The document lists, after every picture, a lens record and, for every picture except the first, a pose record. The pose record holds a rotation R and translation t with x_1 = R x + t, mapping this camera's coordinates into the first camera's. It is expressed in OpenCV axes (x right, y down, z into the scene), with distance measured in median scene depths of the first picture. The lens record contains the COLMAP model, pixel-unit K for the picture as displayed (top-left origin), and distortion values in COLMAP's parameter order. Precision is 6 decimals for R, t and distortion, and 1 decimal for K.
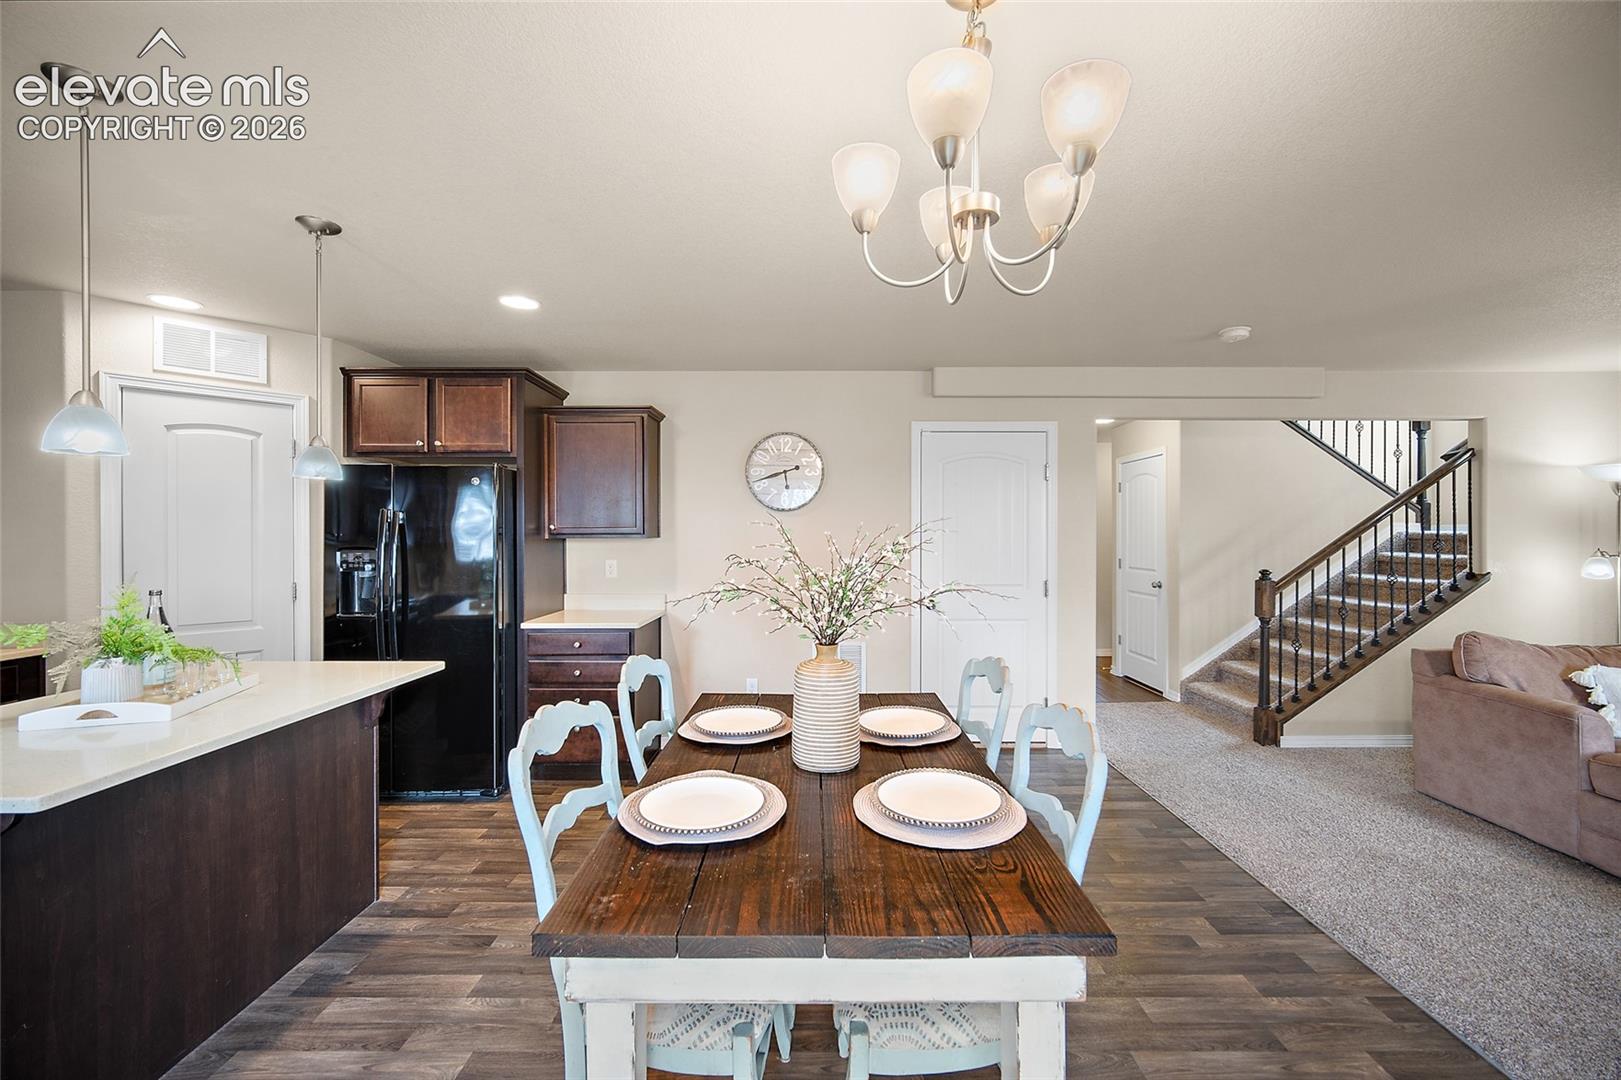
lens RADIAL K [[639.5, 0, 810.5], [0, 639.5, 540.0], [0, 0, 1]] dist [-0.000834, -0.000084]
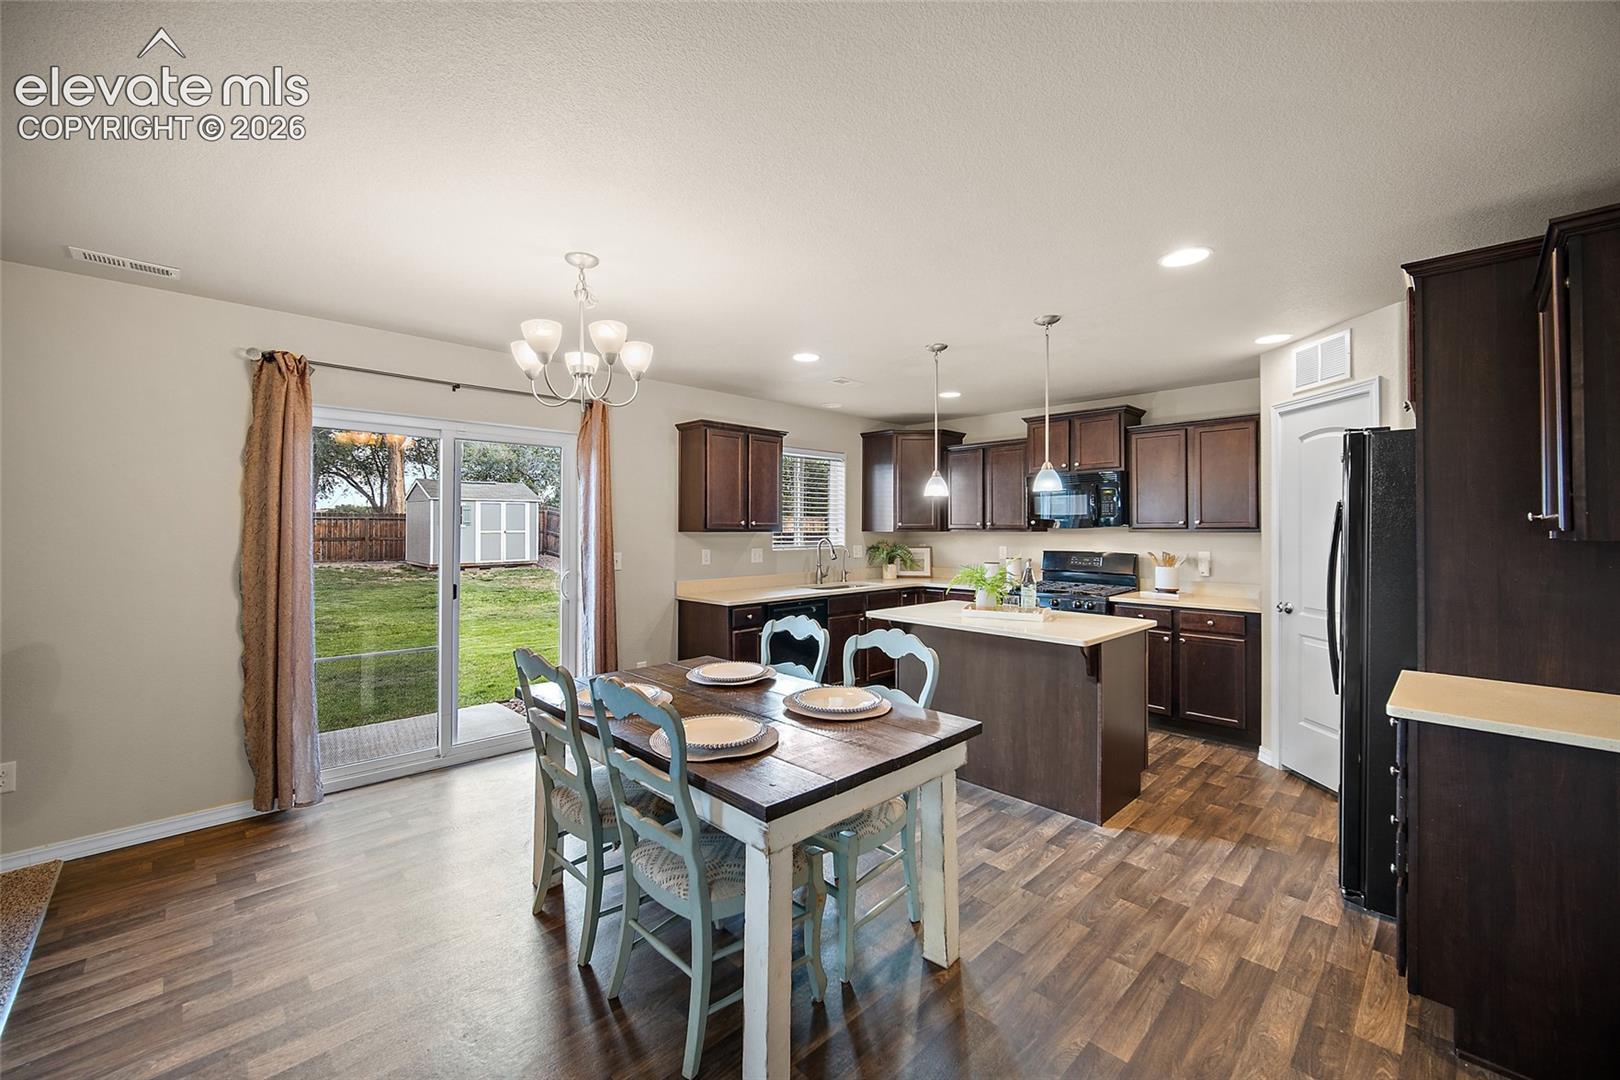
lens RADIAL K [[643.0, 0, 817.8], [0, 643.0, 535.2], [0, 0, 1]] dist [-0.000308, -0.000299]
pose [[-0.704850, 0.002546, -0.709352, 0.562820], [-0.007584, 0.999909, 0.011124, -0.004780], [0.709316, 0.013220, -0.704767, 1.440678]]
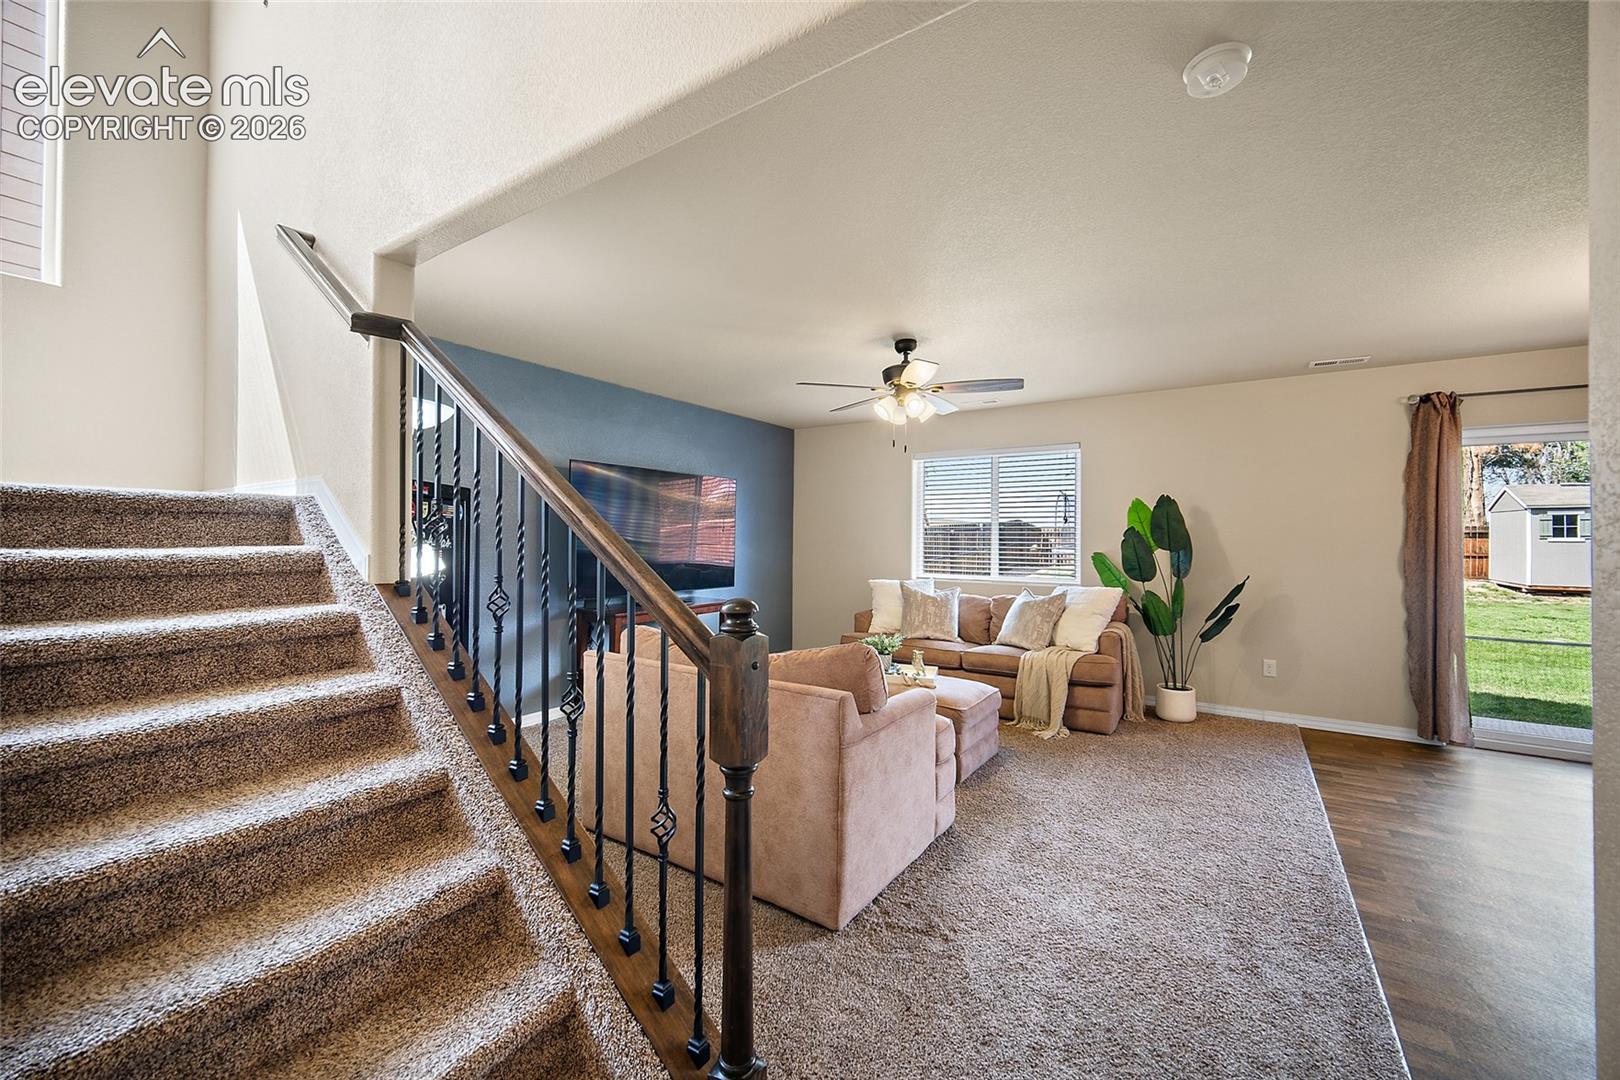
lens RADIAL K [[643.0, 0, 817.8], [0, 643.0, 535.2], [0, 0, 1]] dist [-0.000308, -0.000299]
pose [[-0.839623, -0.002479, 0.543164, 0.877284], [-0.006370, 0.999966, -0.005283, 0.046401], [-0.543132, -0.007896, -0.839610, 2.110785]]
